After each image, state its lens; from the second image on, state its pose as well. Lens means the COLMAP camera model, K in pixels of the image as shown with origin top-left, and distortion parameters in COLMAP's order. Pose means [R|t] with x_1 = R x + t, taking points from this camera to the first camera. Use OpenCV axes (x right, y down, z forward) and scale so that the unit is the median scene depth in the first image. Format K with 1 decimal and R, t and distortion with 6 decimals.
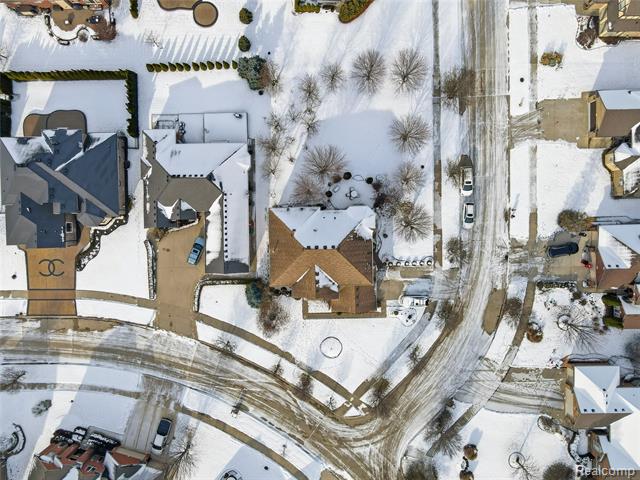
lens RADIAL K [[469.0, 0, 322.4], [0, 469.0, 227.4], [0, 0, 1]] dist [0.008935, -0.002672]
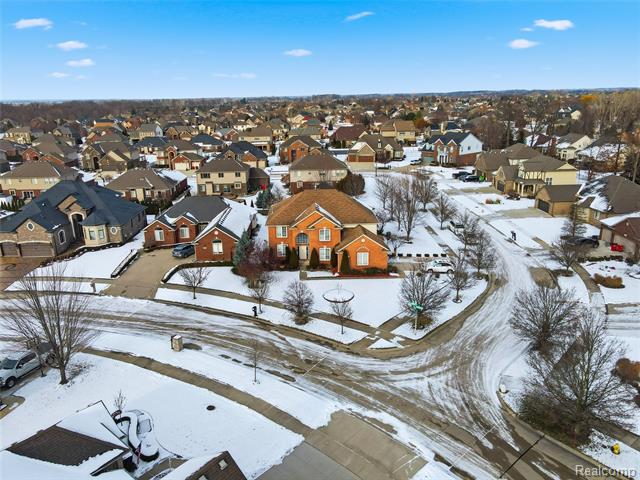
lens RADIAL K [[469.0, 0, 315.9], [0, 469.0, 243.1], [0, 0, 1]] dist [0.008935, -0.002672]
pose [[0.999983, -0.002185, 0.005491, -0.019735], [0.005881, 0.275436, -0.961301, 0.915971], [0.000588, 0.961317, 0.275444, 0.726069]]
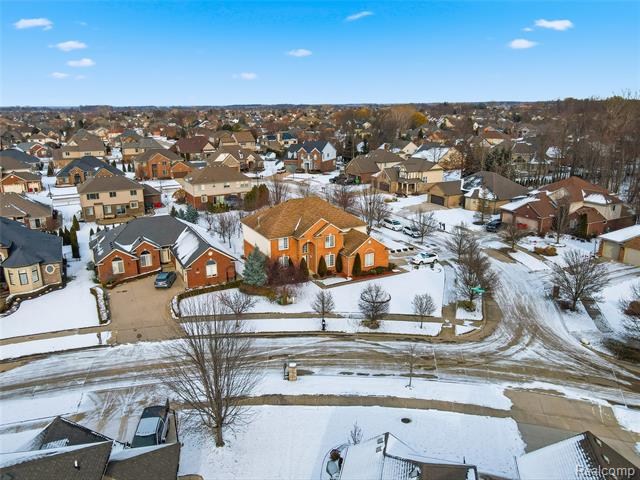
lens RADIAL K [[469.0, 0, 316.2], [0, 469.0, 236.4], [0, 0, 1]] dist [0.008935, -0.002672]
pose [[0.893809, -0.110171, 0.434705, -0.371357], [0.448438, 0.212832, -0.868105, 0.827982], [0.003121, 0.970858, 0.239636, 0.731857]]
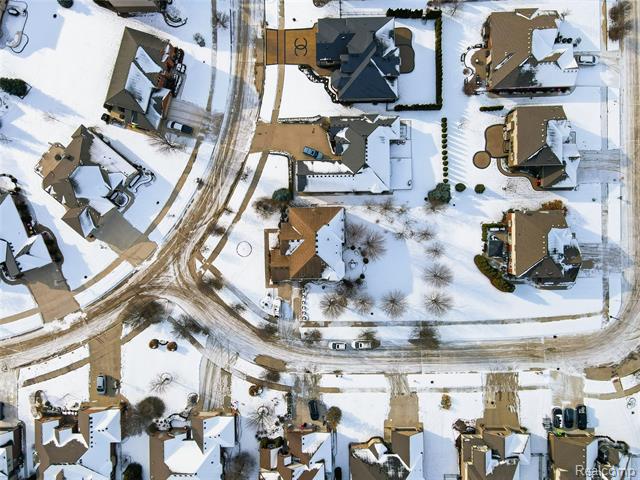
lens RADIAL K [[469.0, 0, 319.2], [0, 469.0, 243.9], [0, 0, 1]] dist [0.008935, -0.002672]
pose [[-0.001144, 0.998904, 0.046795, -0.063418], [-0.999998, -0.001074, -0.001512, 0.033234], [-0.001460, -0.046797, 0.998903, -0.407394]]
